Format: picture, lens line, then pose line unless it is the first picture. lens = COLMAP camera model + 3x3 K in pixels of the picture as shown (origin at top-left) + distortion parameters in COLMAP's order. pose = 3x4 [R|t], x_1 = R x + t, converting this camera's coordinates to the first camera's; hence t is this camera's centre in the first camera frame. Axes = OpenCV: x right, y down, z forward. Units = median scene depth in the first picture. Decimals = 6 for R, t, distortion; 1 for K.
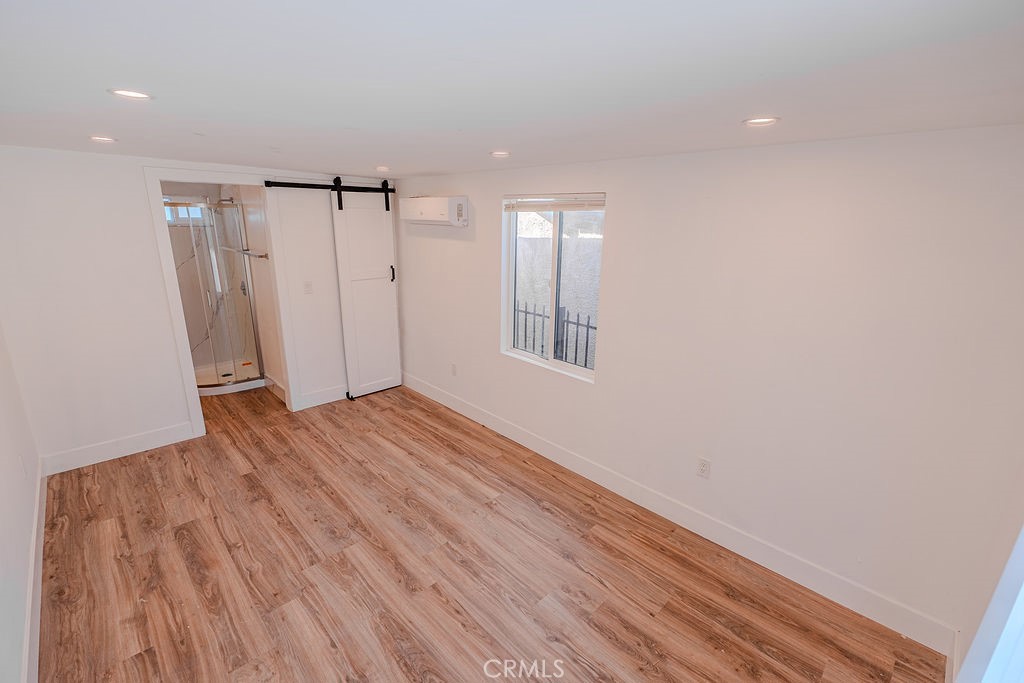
lens RADIAL K [[448.8, 0, 512.0], [0, 448.8, 341.5], [0, 0, 1]] dist [-0.000955, 0.000043]
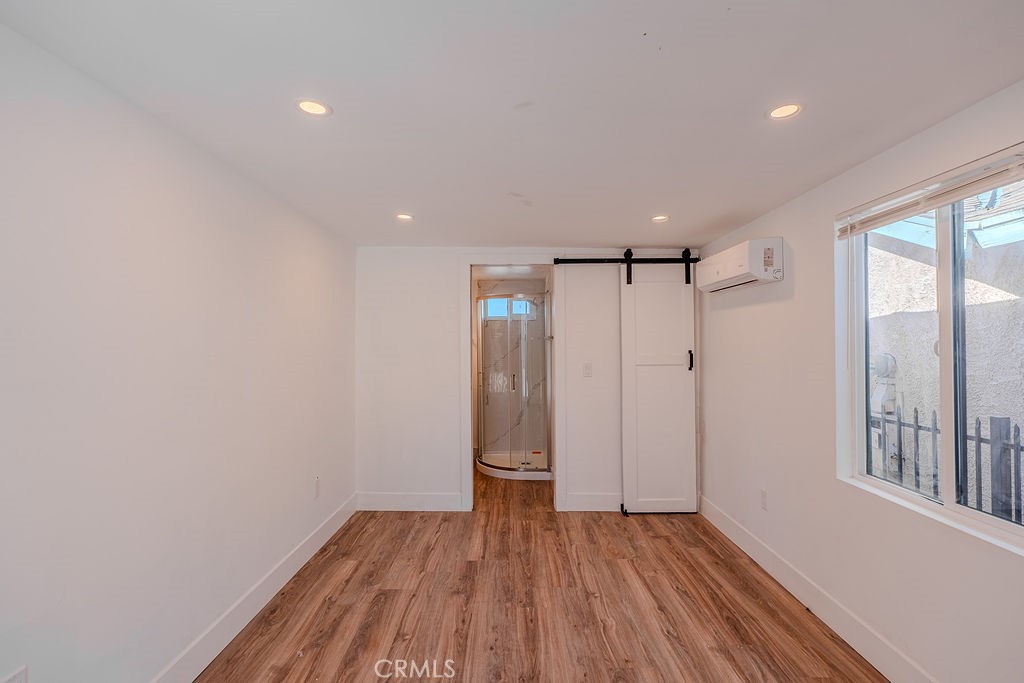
lens RADIAL K [[463.6, 0, 512.0], [0, 463.6, 341.5], [0, 0, 1]] dist [-0.001432, 0.000510]
pose [[0.718182, -0.027510, -0.695311, 0.092991], [-0.169631, 0.962153, -0.213278, 0.054198], [0.674862, 0.271119, 0.686335, 0.272649]]
